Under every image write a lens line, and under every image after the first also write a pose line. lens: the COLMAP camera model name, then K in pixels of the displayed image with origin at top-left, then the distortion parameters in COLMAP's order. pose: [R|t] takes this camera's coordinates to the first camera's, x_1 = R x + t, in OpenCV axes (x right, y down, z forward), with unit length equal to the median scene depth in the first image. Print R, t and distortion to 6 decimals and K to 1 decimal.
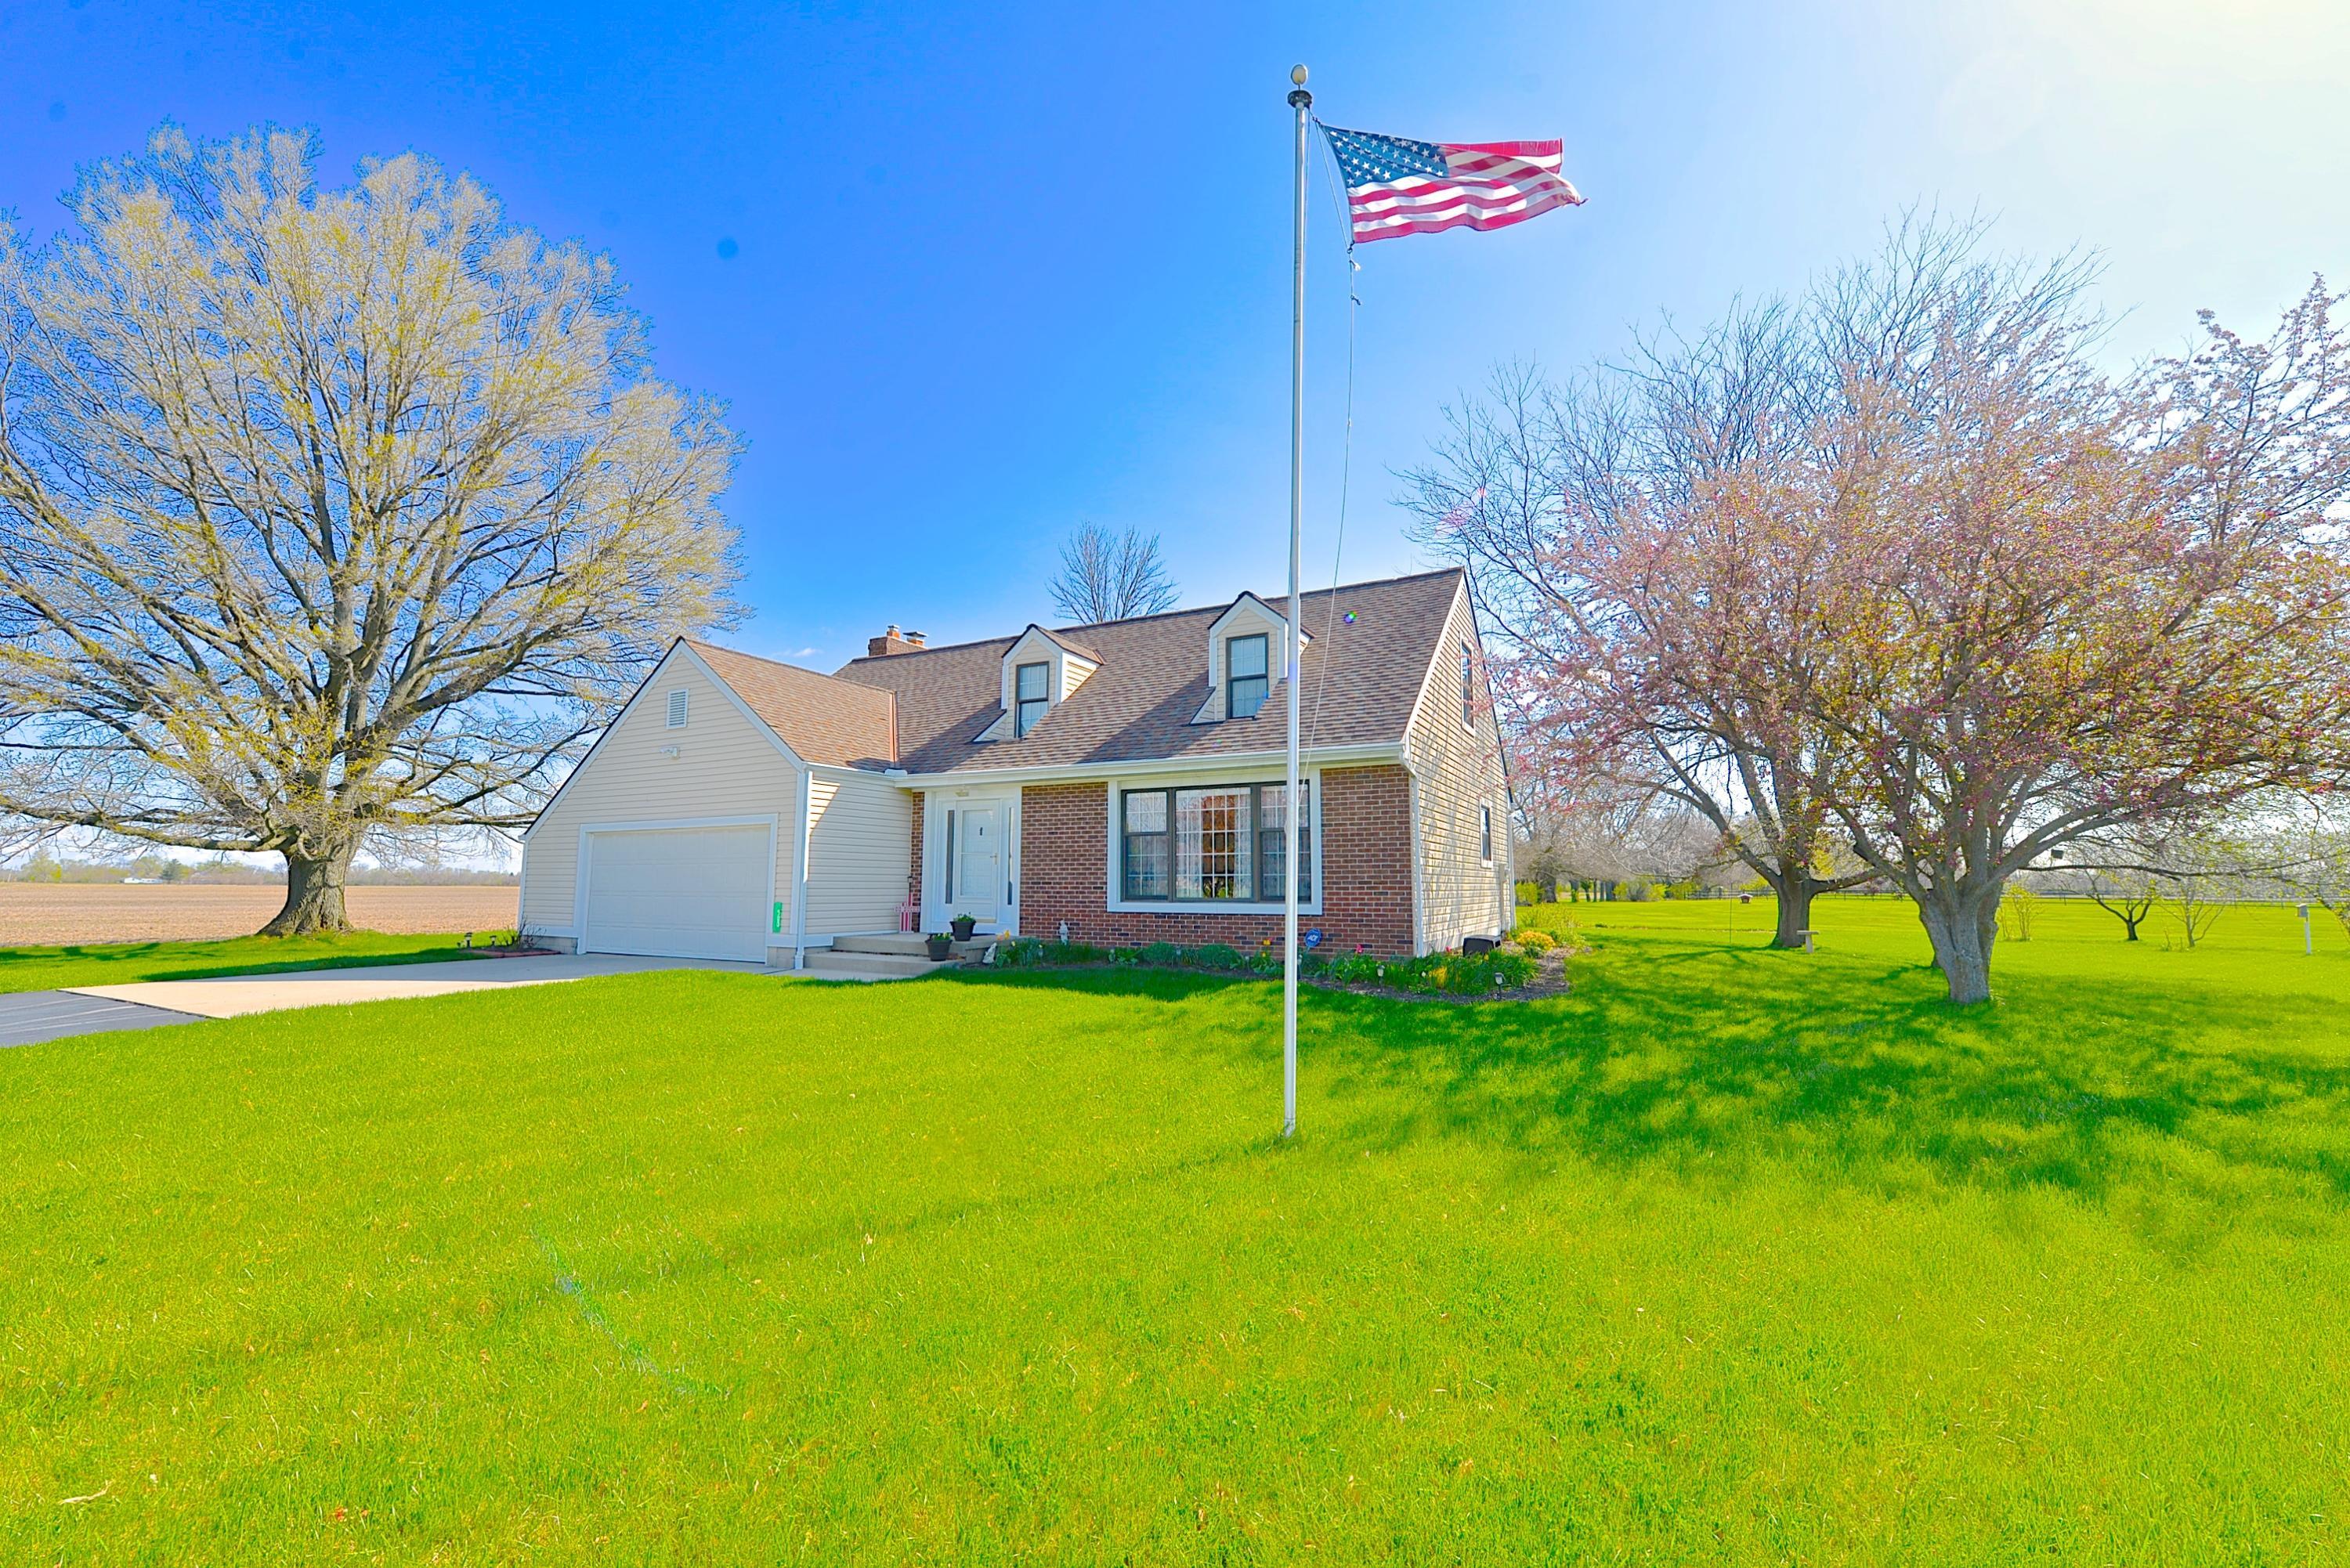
lens RADIAL K [[941.3, 0, 1175.0], [0, 941.3, 784.0], [0, 0, 1]] dist [-0.014000, -0.000030]
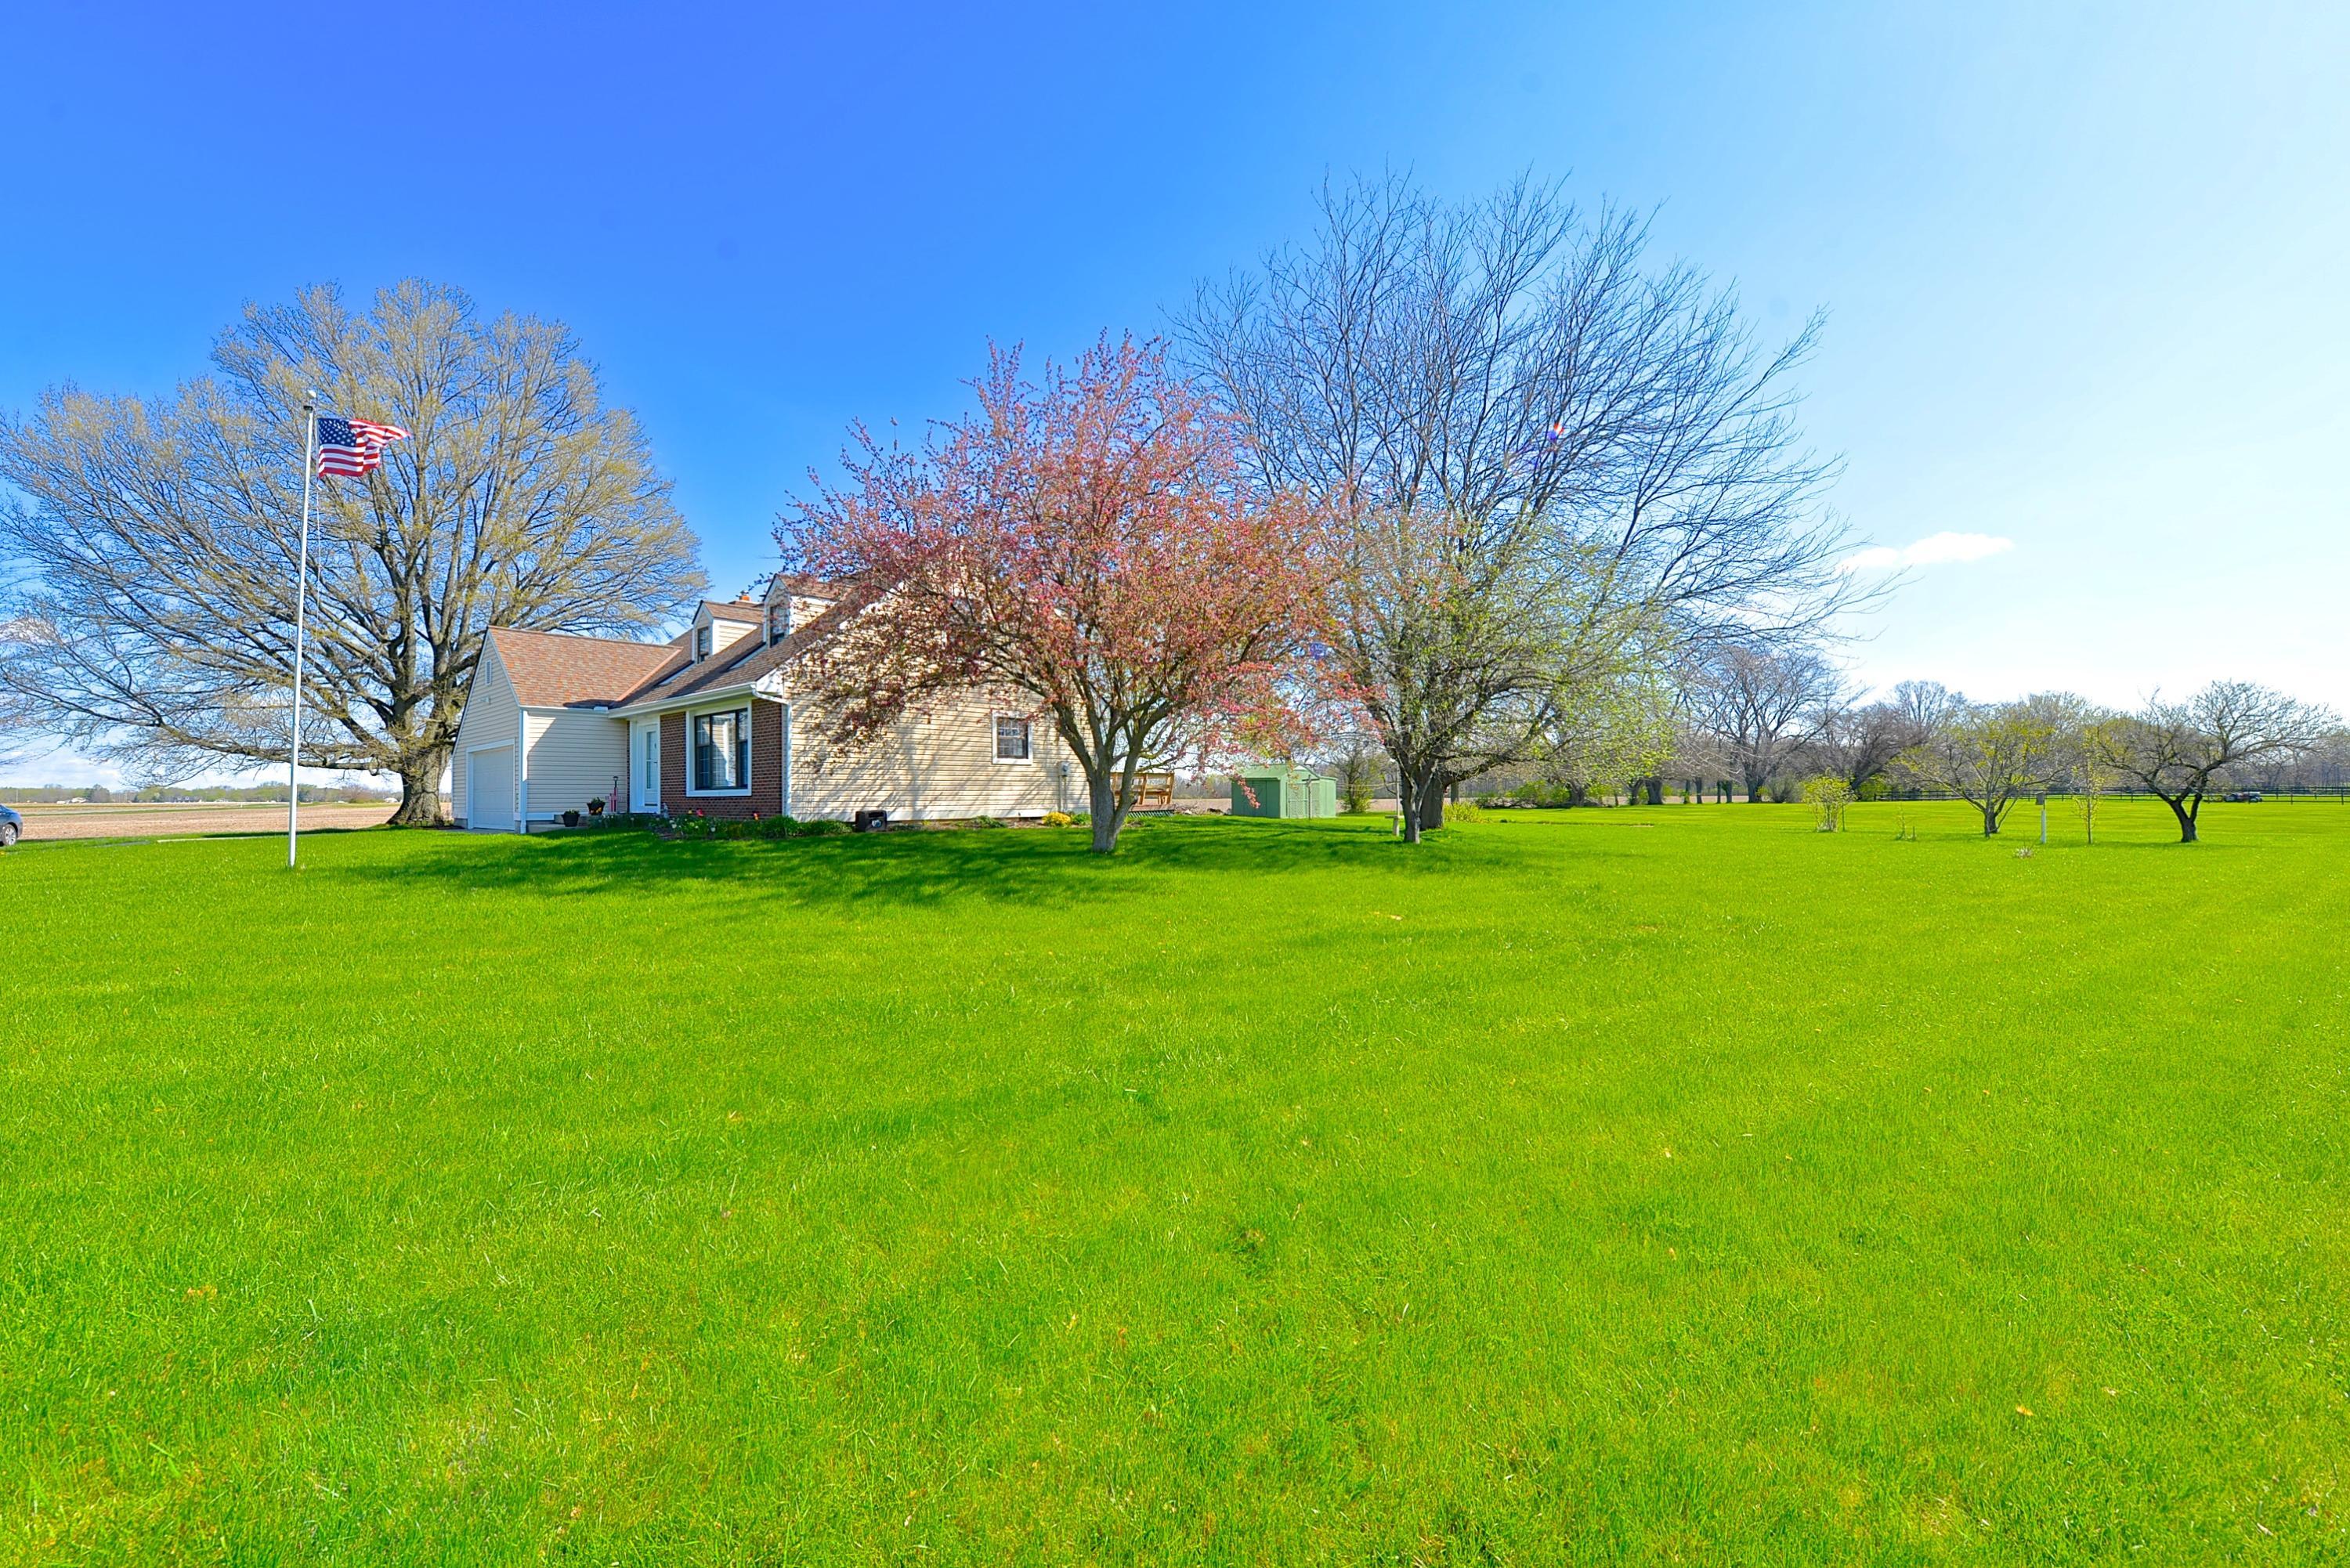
lens RADIAL K [[1003.8, 0, 1176.4], [0, 1003.8, 802.1], [0, 0, 1]] dist [0.000114, -0.000013]
pose [[0.961405, -0.009447, -0.274973, 1.106179], [0.039700, 0.993715, 0.104665, 0.004942], [0.272256, -0.111542, 0.955738, -0.330745]]
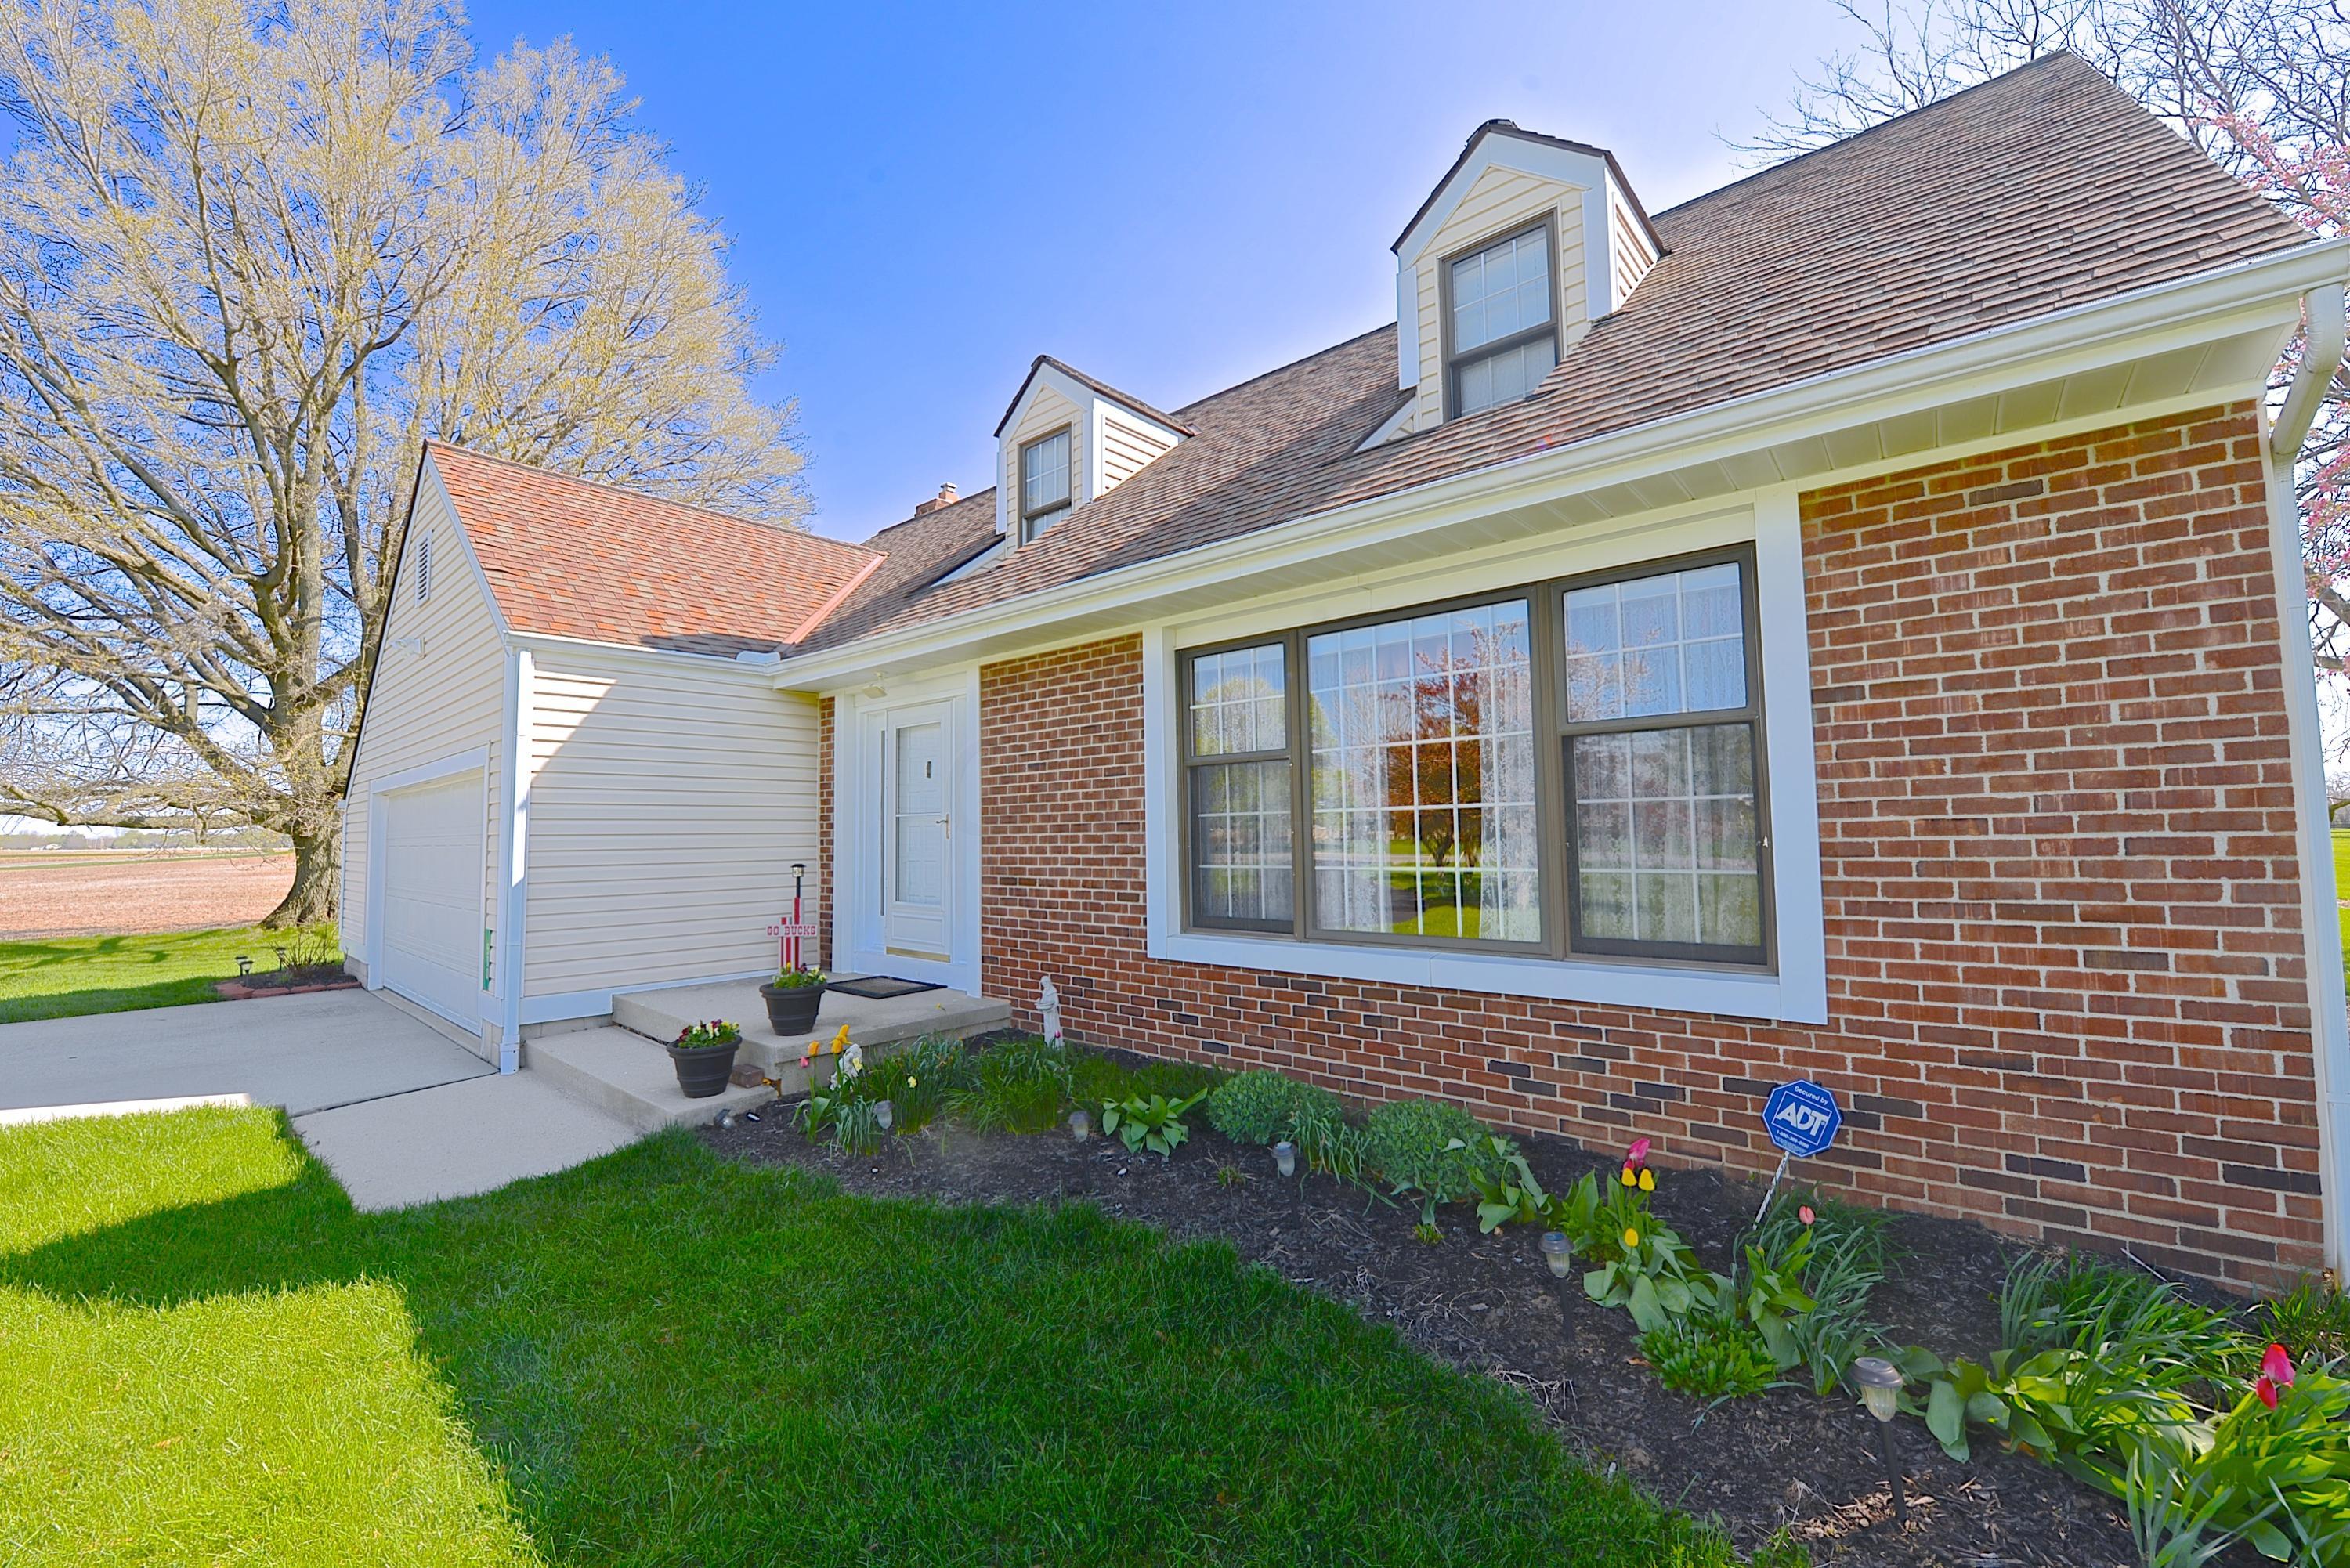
lens RADIAL K [[941.3, 0, 1175.0], [0, 941.3, 784.0], [0, 0, 1]] dist [-0.014000, -0.000030]
pose [[0.971926, -0.029430, -0.233439, 0.032946], [0.042565, 0.997769, 0.051427, 0.041146], [0.231404, -0.059920, 0.971011, 0.602829]]
